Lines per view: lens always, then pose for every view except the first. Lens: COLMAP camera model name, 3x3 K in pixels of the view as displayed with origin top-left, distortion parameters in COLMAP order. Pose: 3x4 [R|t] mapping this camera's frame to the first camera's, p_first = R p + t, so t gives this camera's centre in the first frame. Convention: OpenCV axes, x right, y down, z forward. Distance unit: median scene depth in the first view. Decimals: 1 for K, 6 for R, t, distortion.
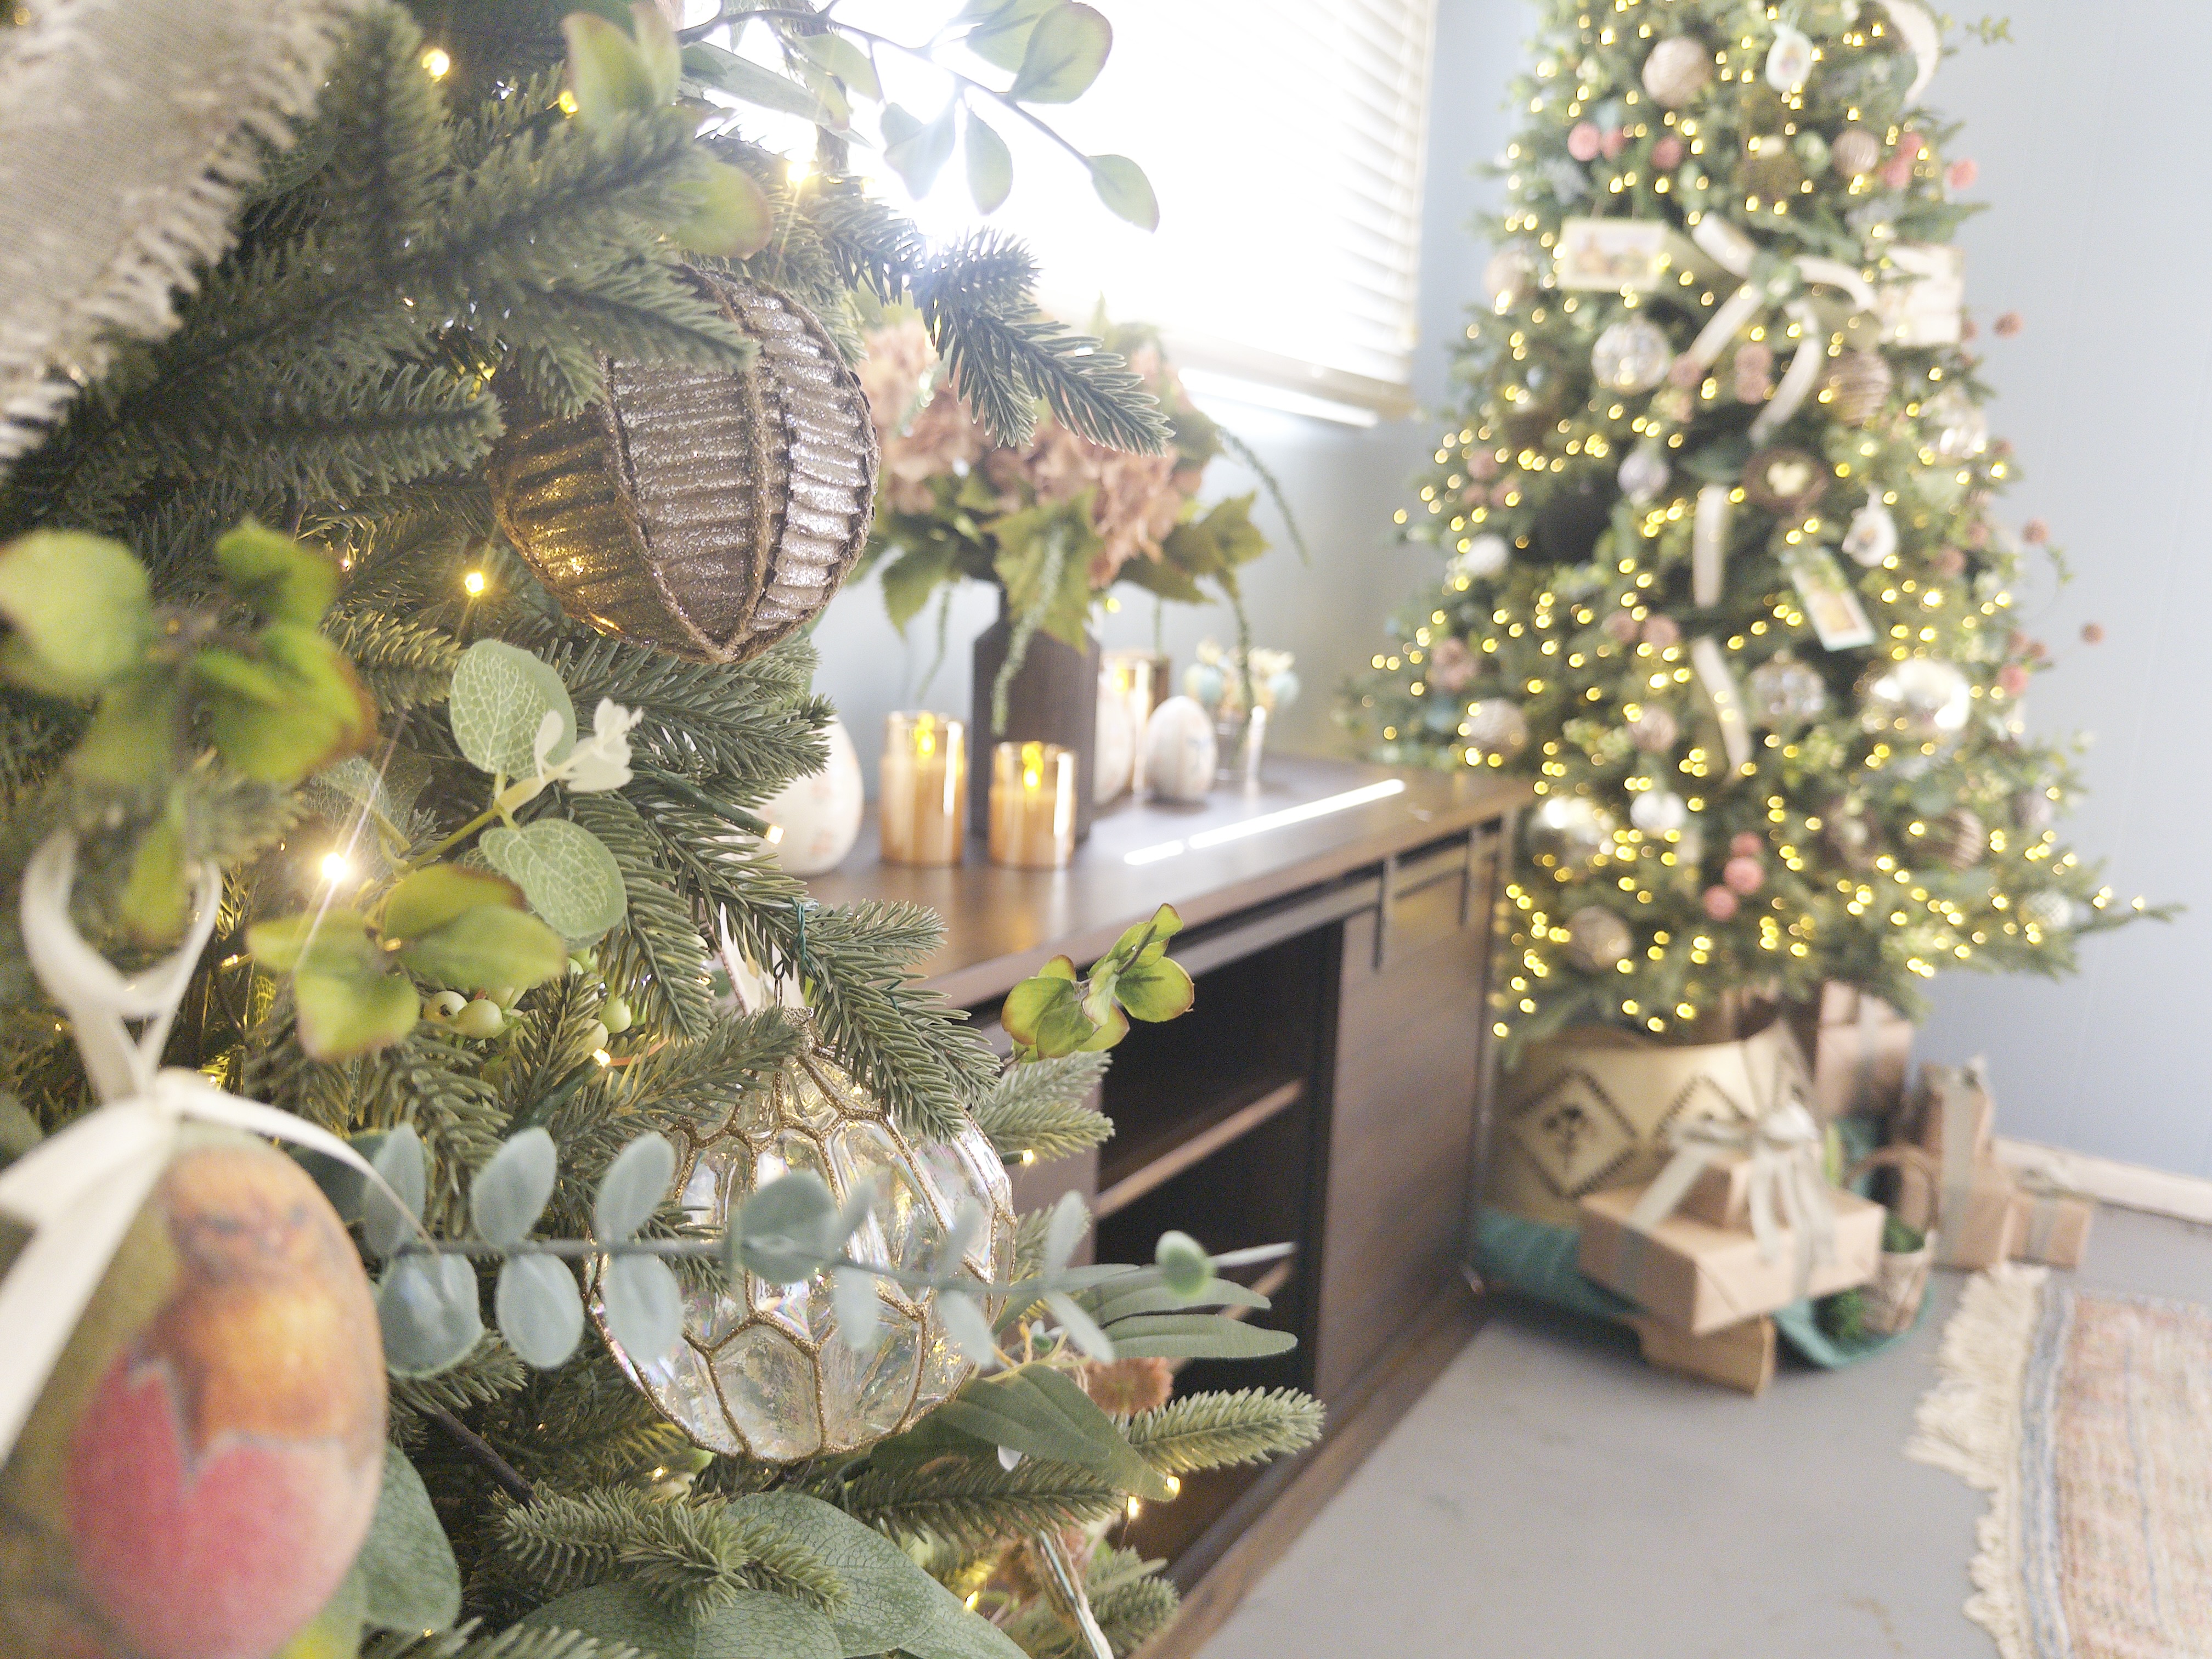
lens RADIAL K [[1546.0, 0, 1089.4], [0, 1546.0, 839.0], [0, 0, 1]] dist [0.003980, -0.048472]
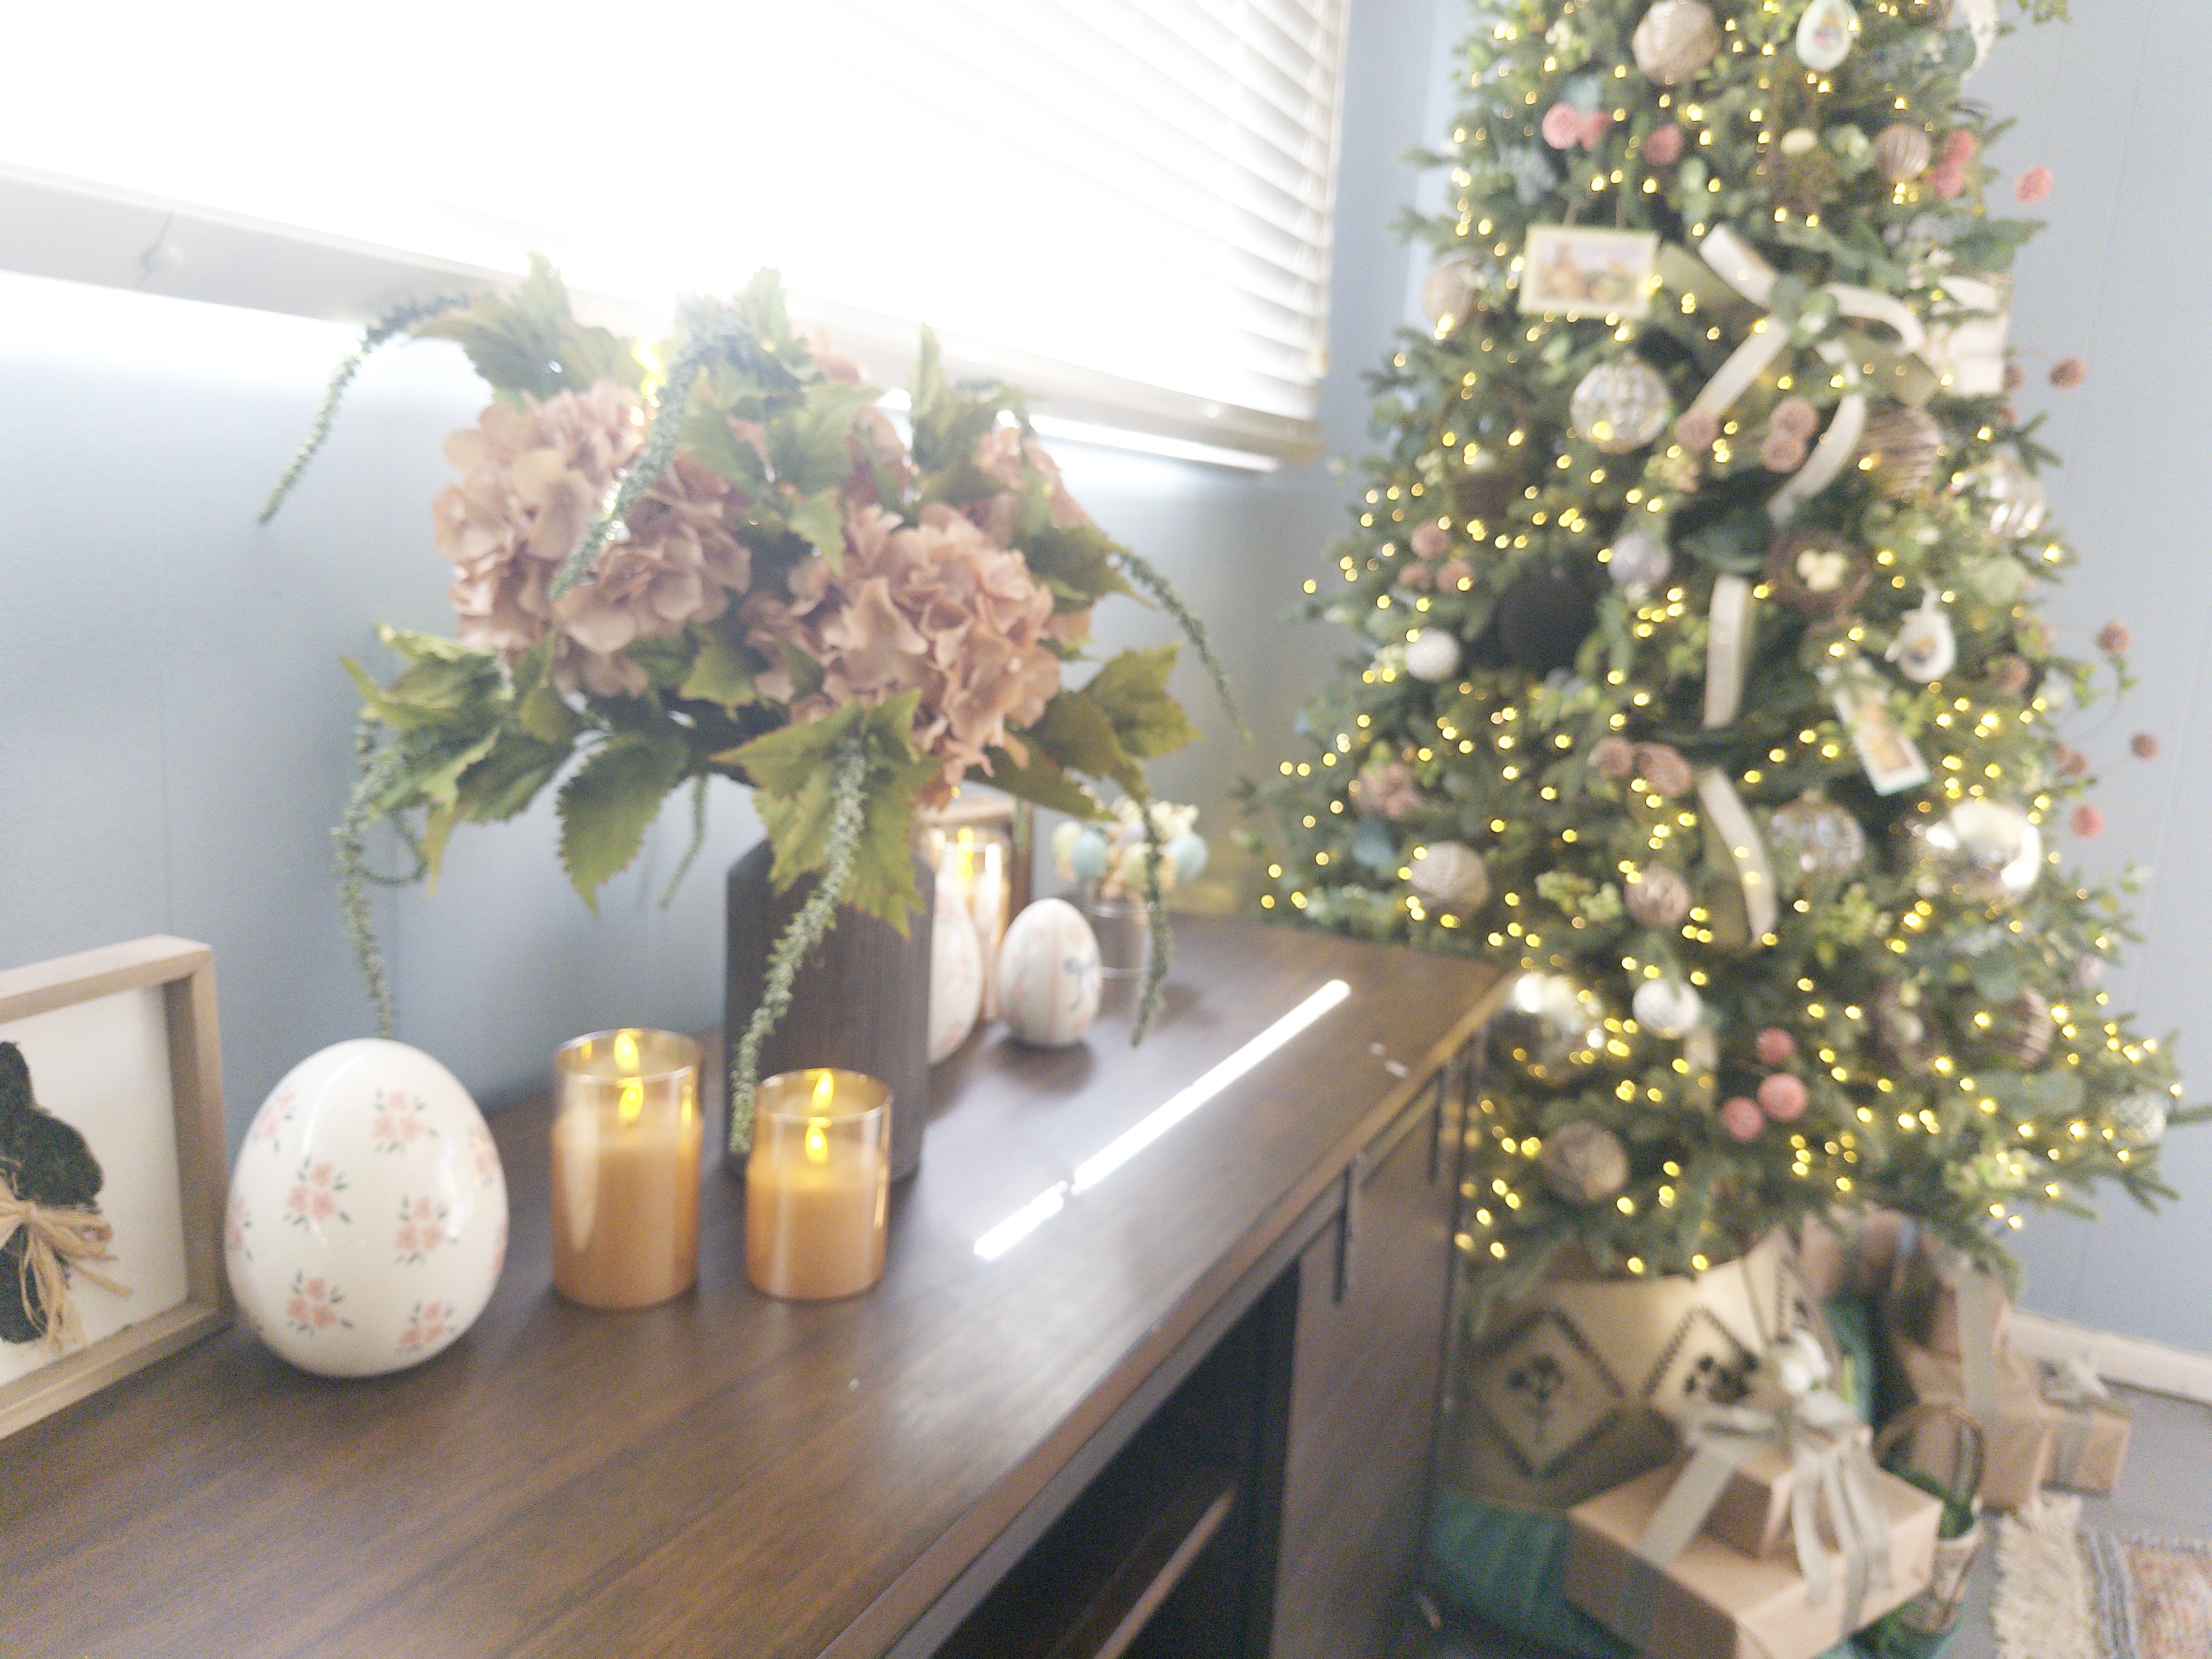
lens RADIAL K [[1573.5, 0, 1106.0], [0, 1573.5, 829.5], [0, 0, 1]] dist [0.043664, -0.085718]
pose [[0.994031, -0.005294, 0.108972, 0.005333], [0.005284, 0.999986, 0.000374, -0.102312], [-0.108972, 0.000204, 0.994045, 0.239119]]
